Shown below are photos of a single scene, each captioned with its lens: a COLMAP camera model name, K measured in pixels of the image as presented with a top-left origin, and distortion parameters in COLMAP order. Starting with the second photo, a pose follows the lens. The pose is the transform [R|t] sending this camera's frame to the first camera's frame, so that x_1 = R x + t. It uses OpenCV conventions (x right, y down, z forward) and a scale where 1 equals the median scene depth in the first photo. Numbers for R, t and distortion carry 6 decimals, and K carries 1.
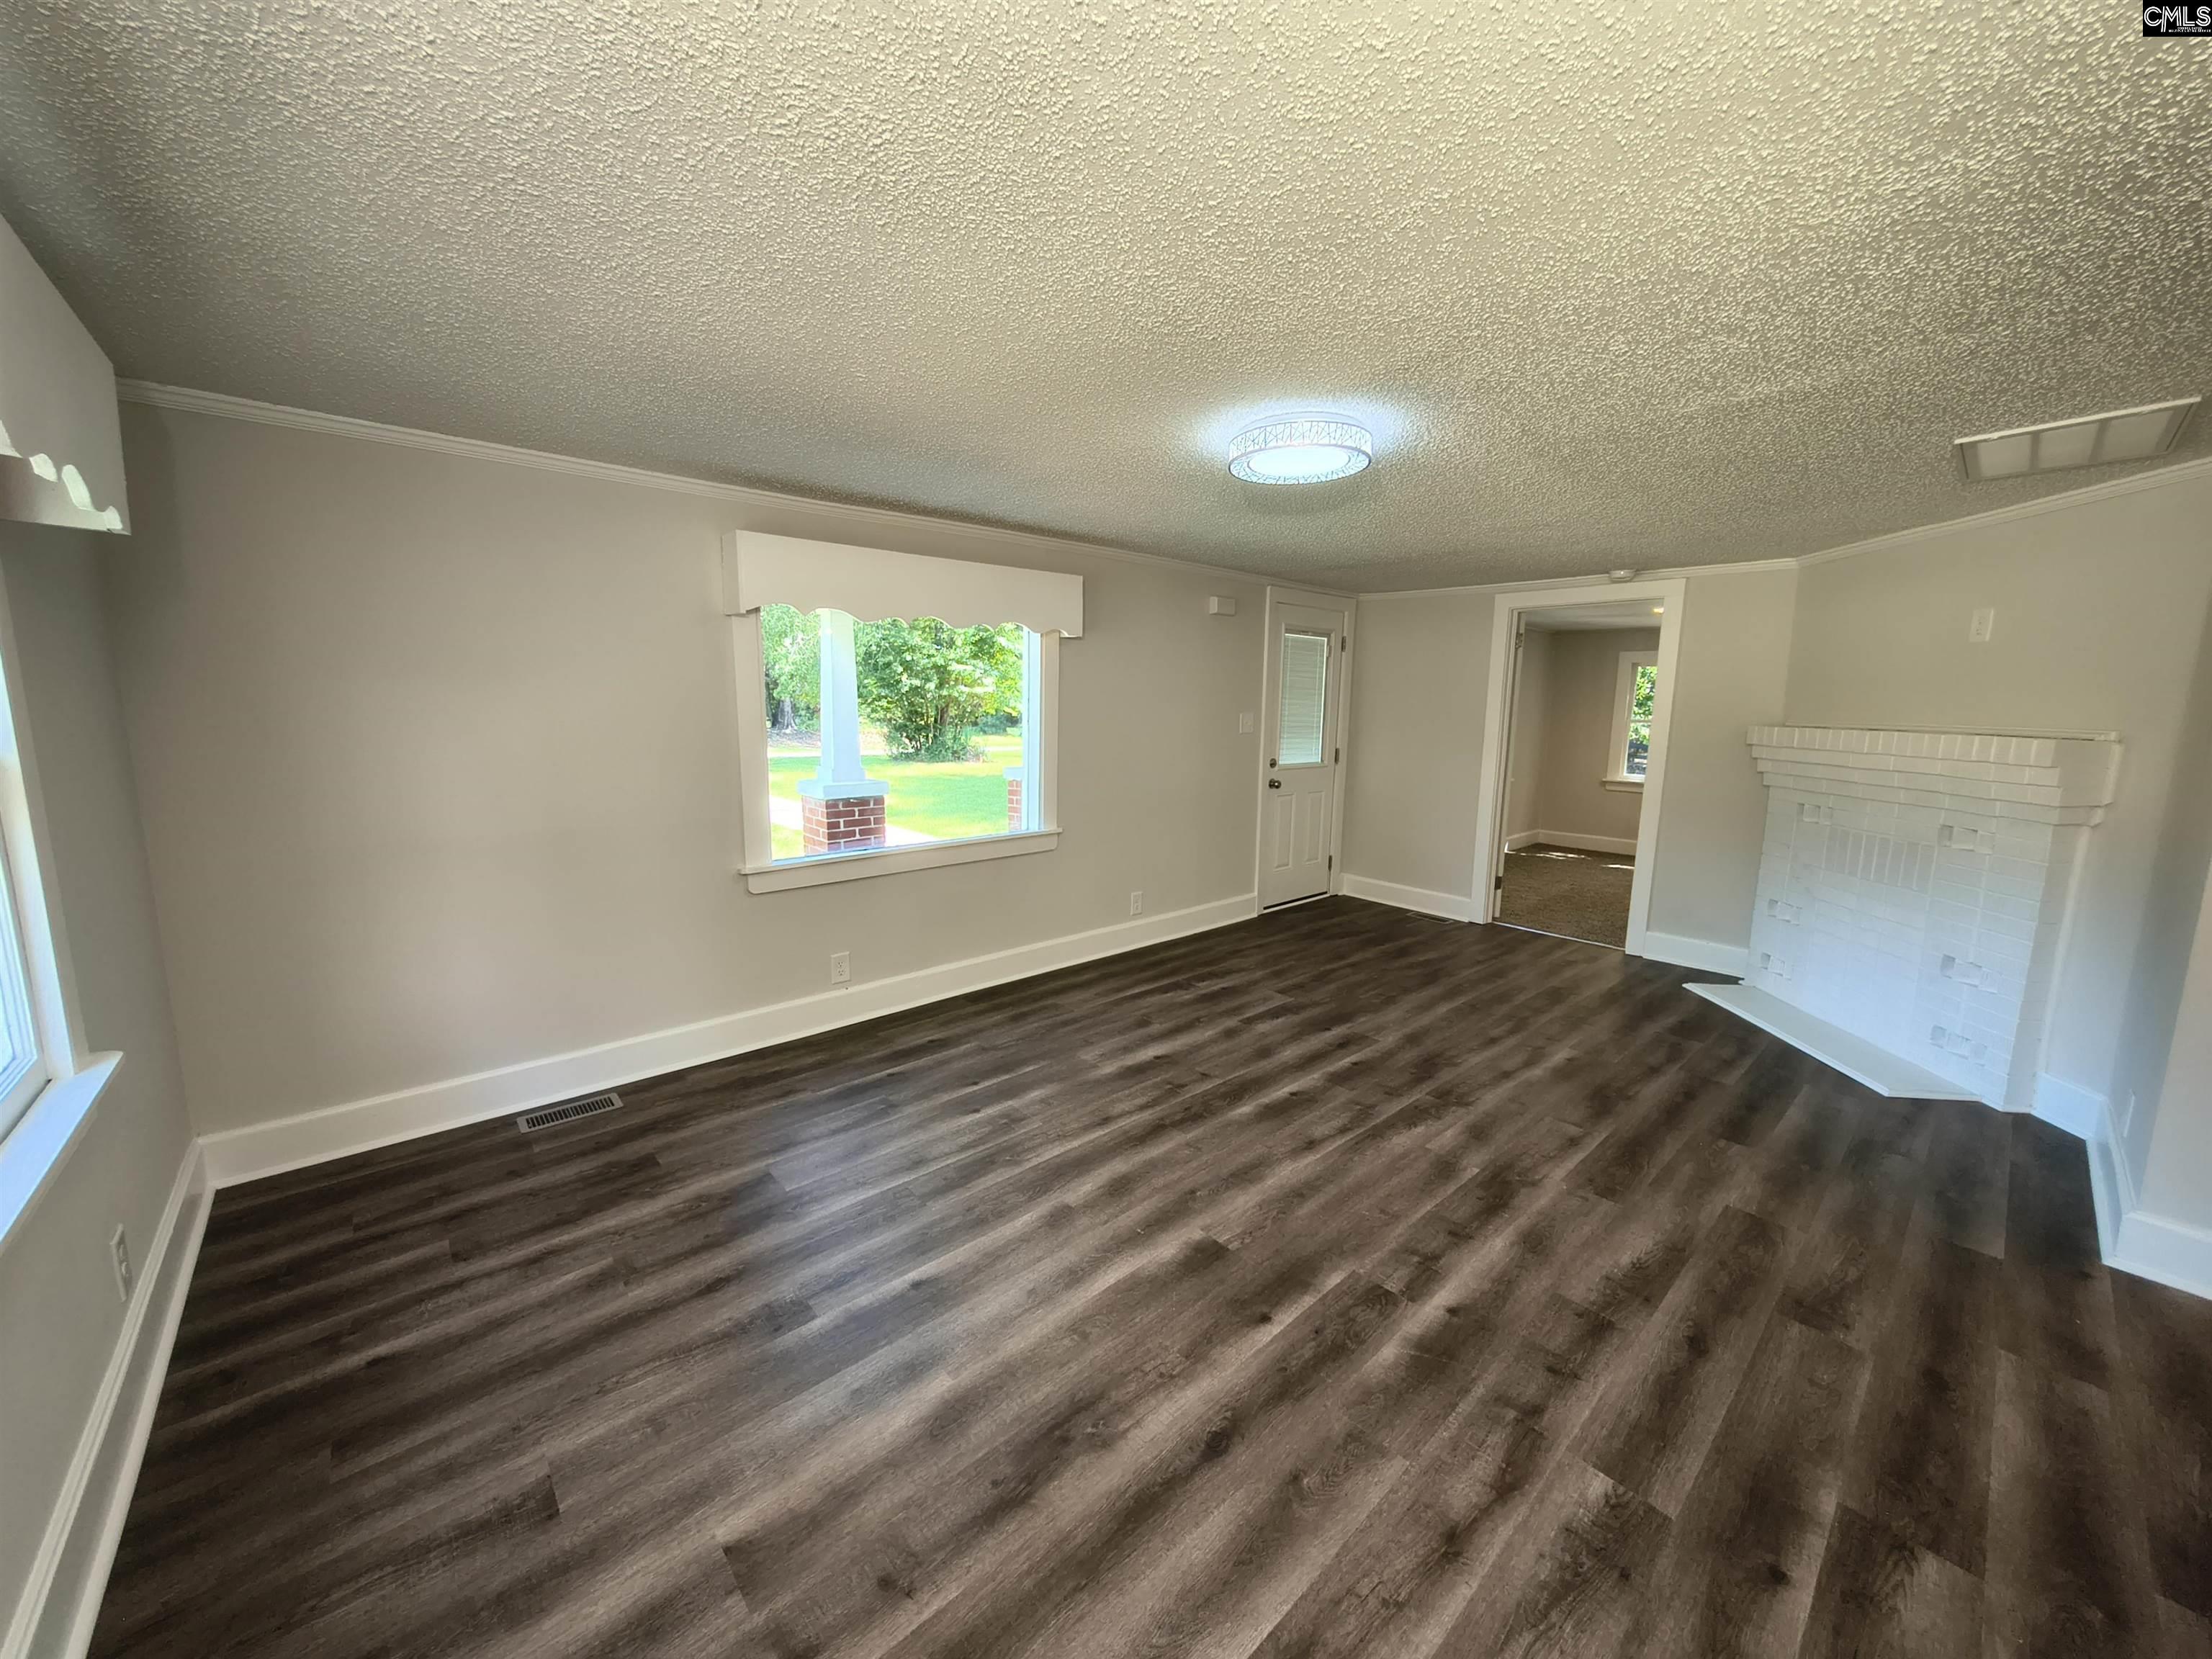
lens RADIAL K [[812.9, 0, 1150.6], [0, 812.9, 830.6], [0, 0, 1]] dist [0.000747, 0.000165]
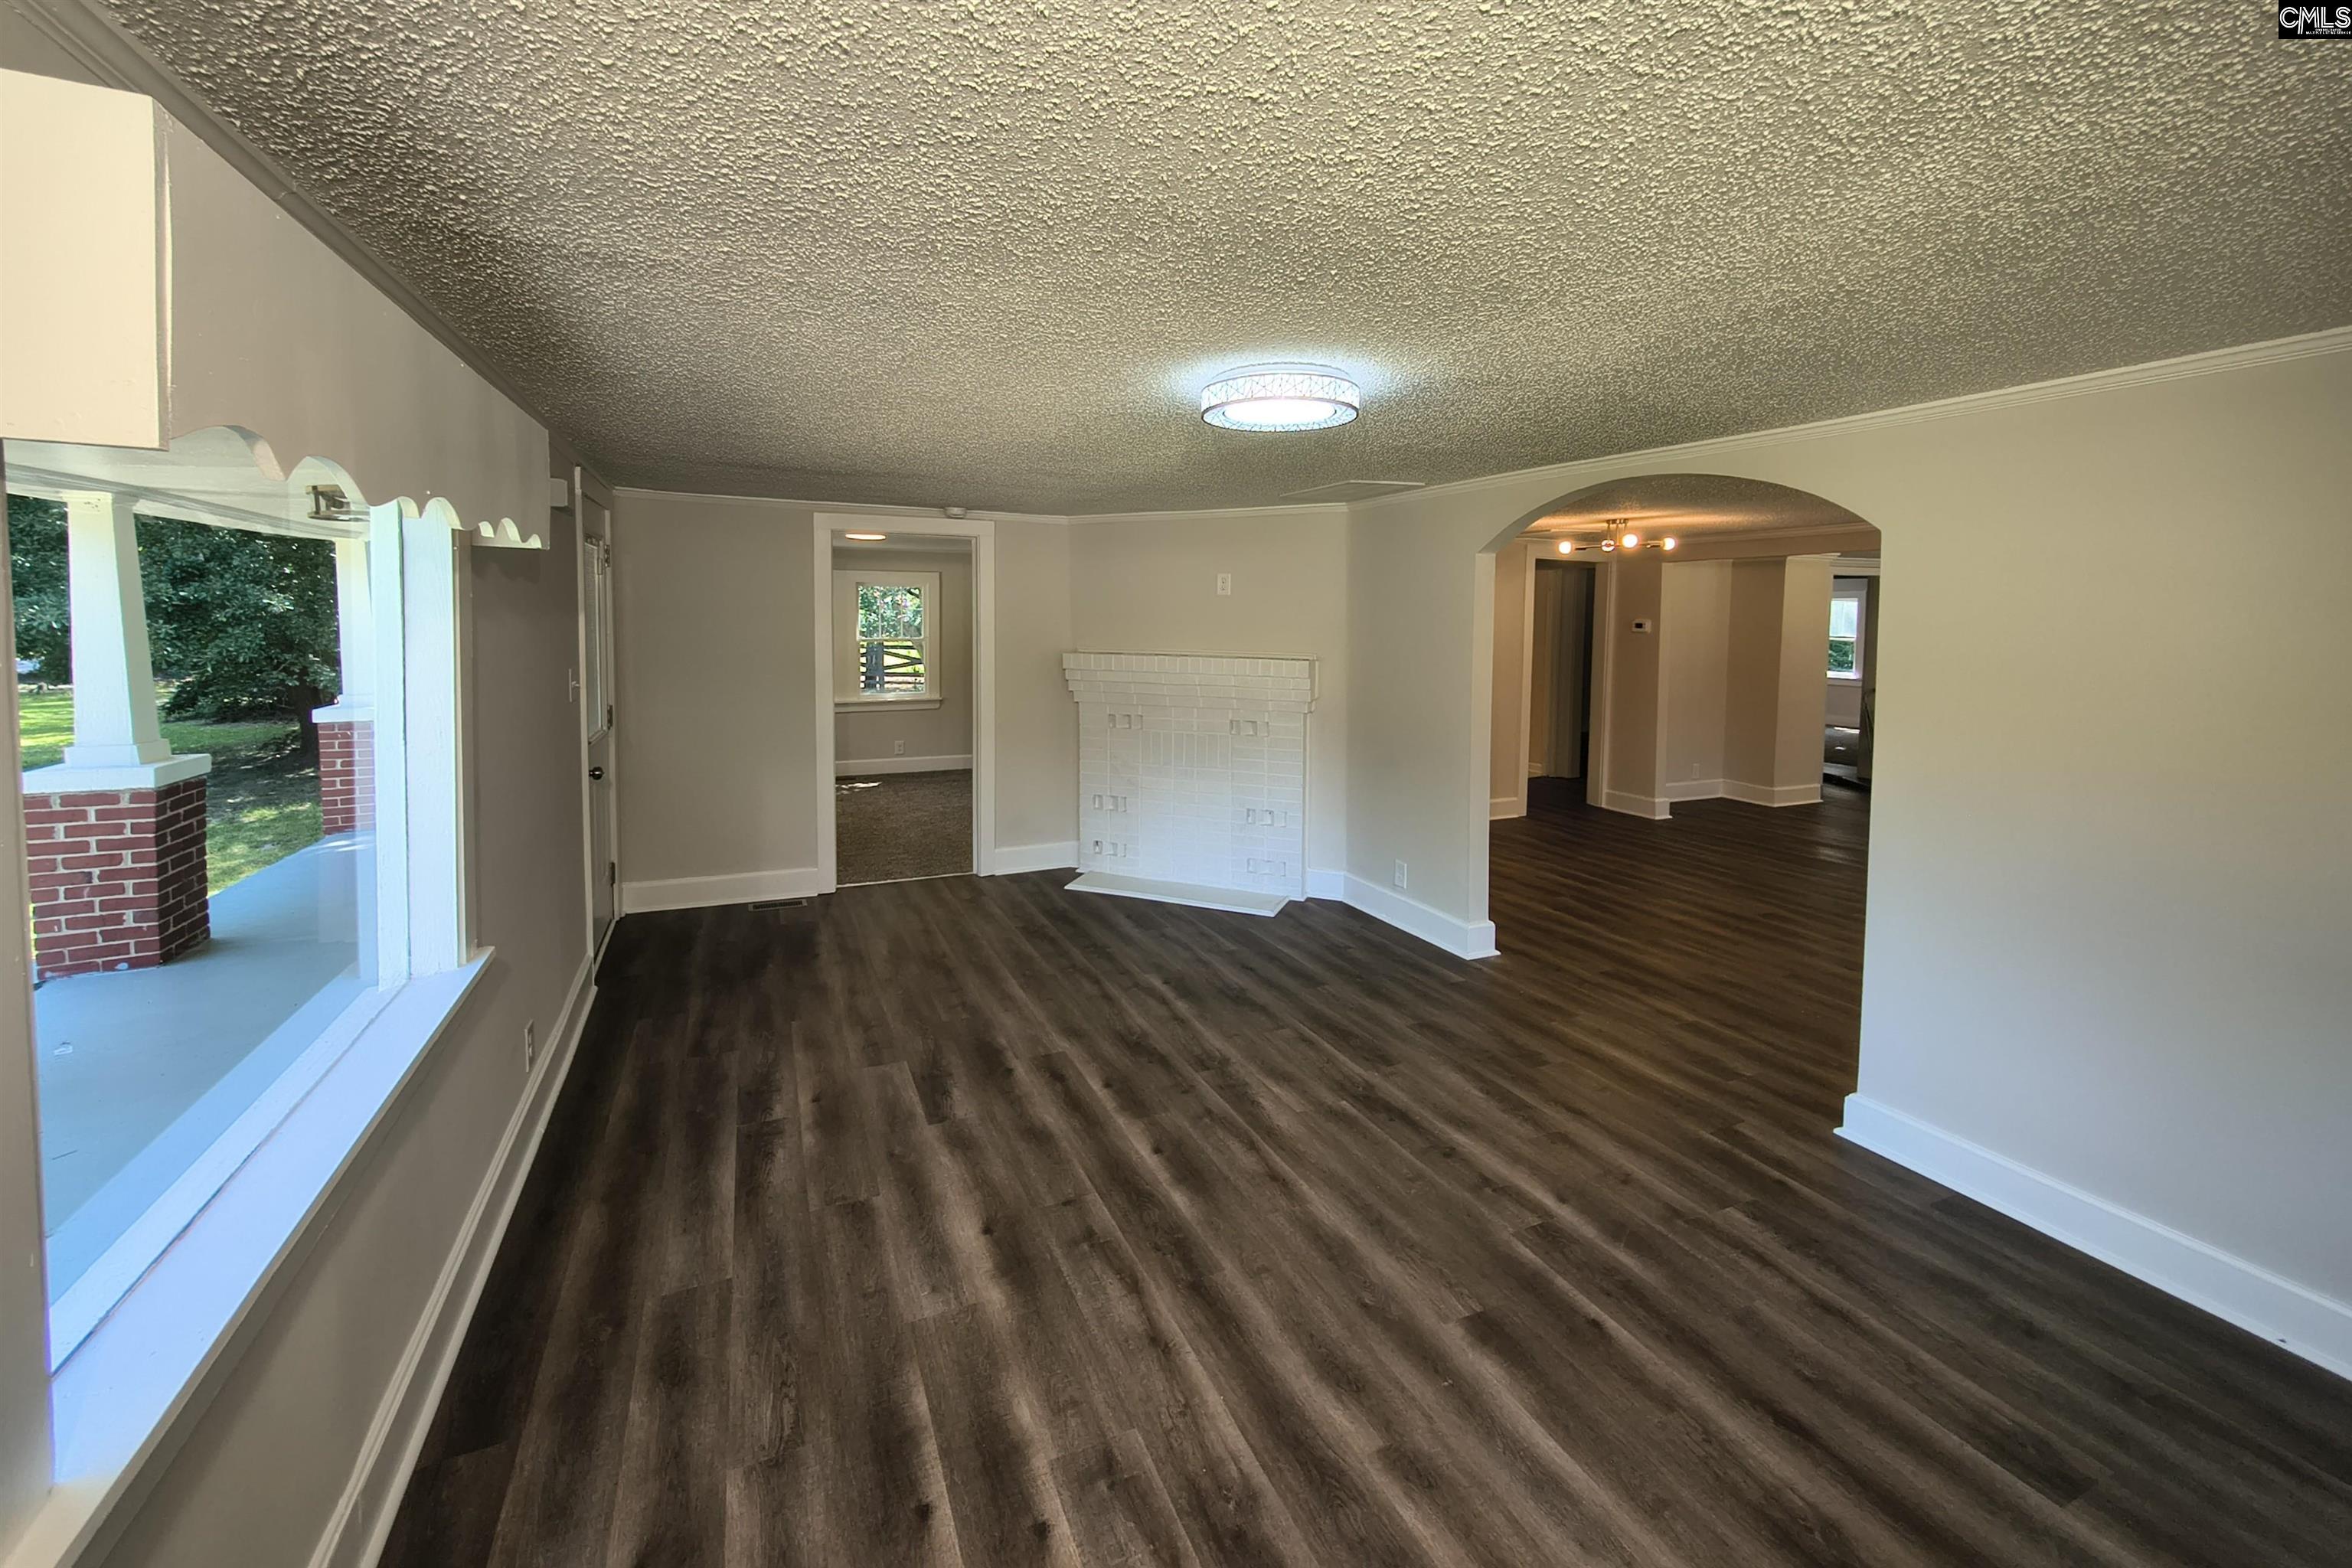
lens RADIAL K [[859.6, 0, 1099.9], [0, 859.6, 781.1], [0, 0, 1]] dist [0.000785, 0.000058]
pose [[0.378416, -0.189130, 0.906108, -0.537094], [0.143949, 0.979018, 0.144232, -0.169877], [-0.914374, 0.075854, 0.397701, 0.635610]]
